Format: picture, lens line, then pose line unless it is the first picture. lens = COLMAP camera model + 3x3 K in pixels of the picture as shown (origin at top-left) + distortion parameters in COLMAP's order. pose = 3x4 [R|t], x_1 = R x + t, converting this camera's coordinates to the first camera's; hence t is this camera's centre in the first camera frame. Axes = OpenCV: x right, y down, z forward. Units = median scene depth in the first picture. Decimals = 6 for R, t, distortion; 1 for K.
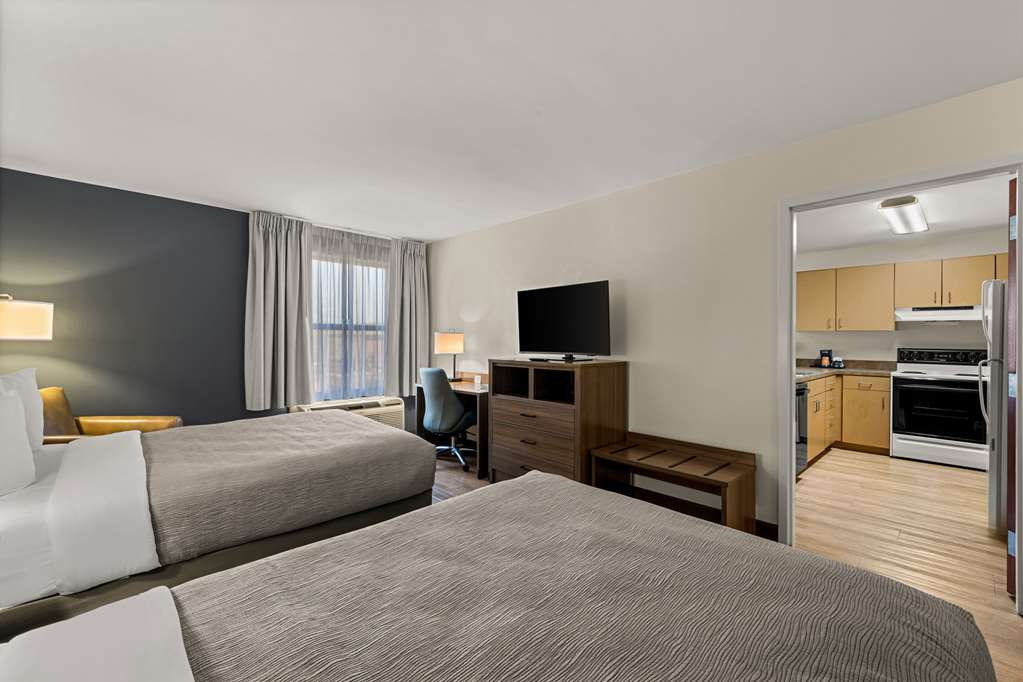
lens RADIAL K [[425.7, 0, 511.5], [0, 425.7, 341.0], [0, 0, 1]] dist [-0.000683, 0.000137]
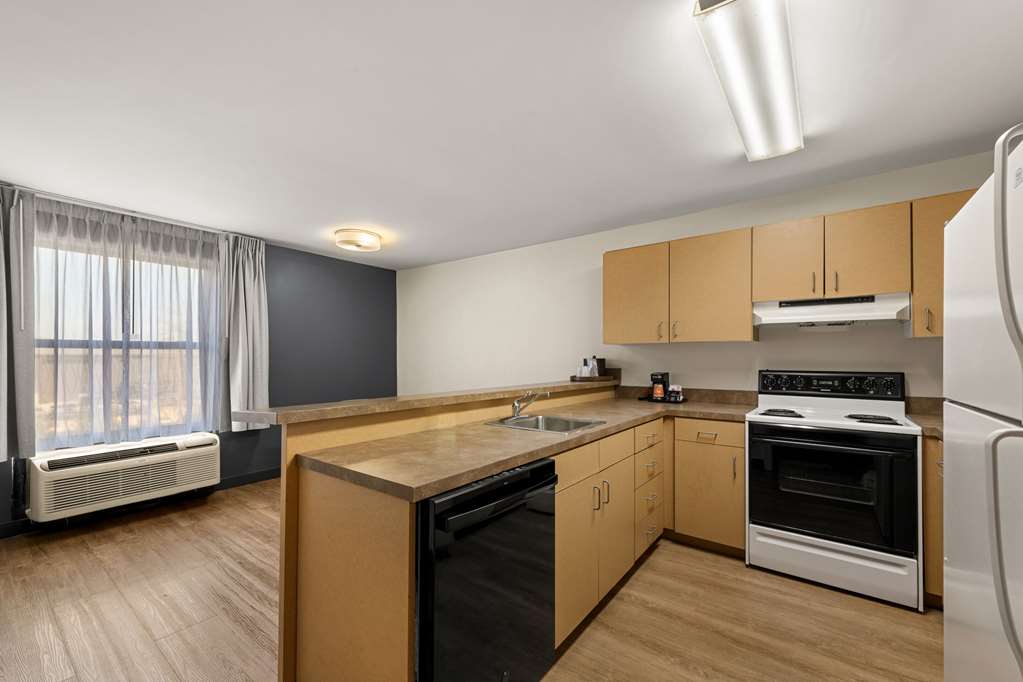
lens RADIAL K [[415.4, 0, 515.2], [0, 415.4, 361.2], [0, 0, 1]] dist [0.038733, -0.000072]
pose [[0.983954, -0.009390, 0.178173, 0.460935], [0.008871, 0.999954, 0.003709, -0.001163], [-0.178200, -0.002069, 0.983992, 0.472720]]
